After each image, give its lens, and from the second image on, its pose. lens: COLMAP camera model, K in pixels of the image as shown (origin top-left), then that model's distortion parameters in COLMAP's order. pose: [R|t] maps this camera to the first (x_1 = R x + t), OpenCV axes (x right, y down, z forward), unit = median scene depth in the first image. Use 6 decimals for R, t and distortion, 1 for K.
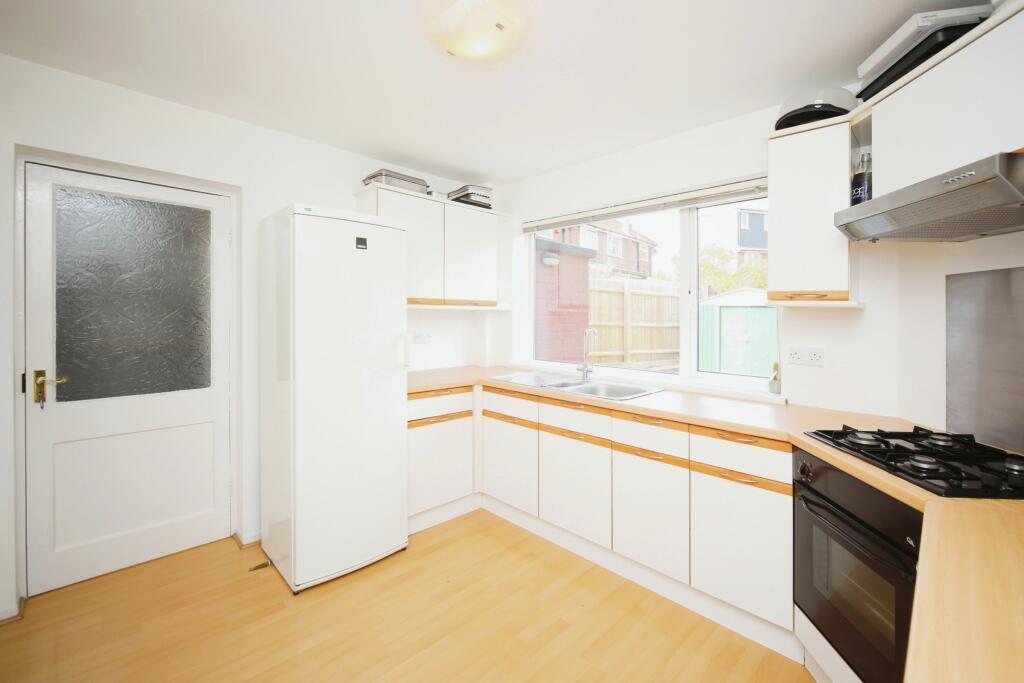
lens RADIAL K [[431.9, 0, 514.3], [0, 431.9, 310.2], [0, 0, 1]] dist [-0.000416, 0.000084]
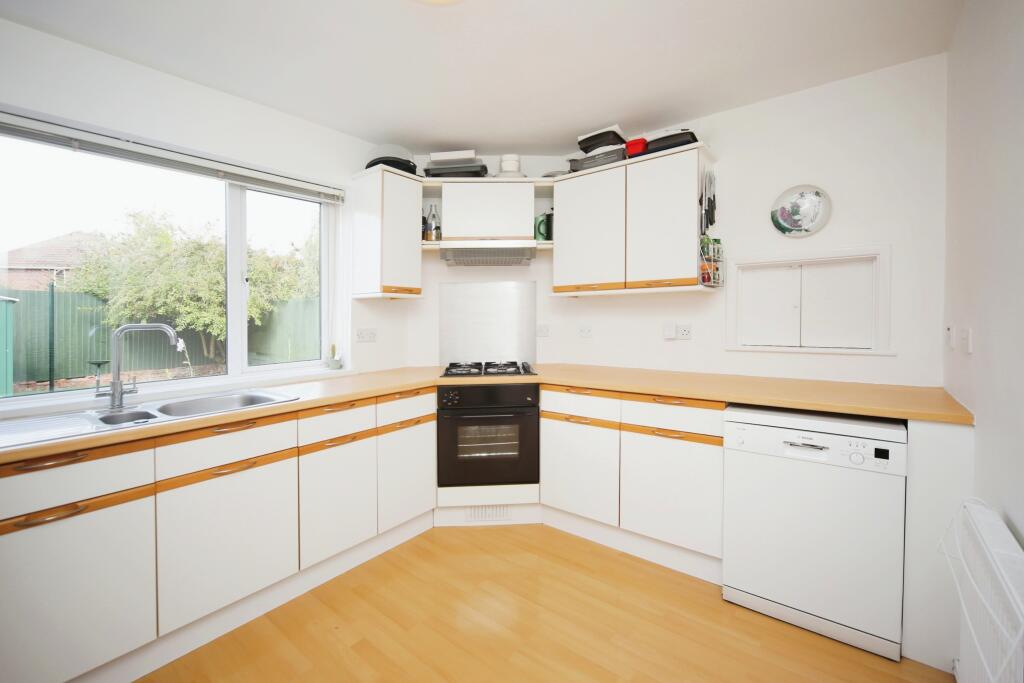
lens RADIAL K [[444.2, 0, 513.6], [0, 444.2, 320.1], [0, 0, 1]] dist [0.000901, 0.000148]
pose [[-0.119315, -0.020691, 0.992641, -0.895460], [0.003896, 0.999765, 0.021307, 0.037548], [-0.992849, 0.006409, -0.119206, 0.849698]]
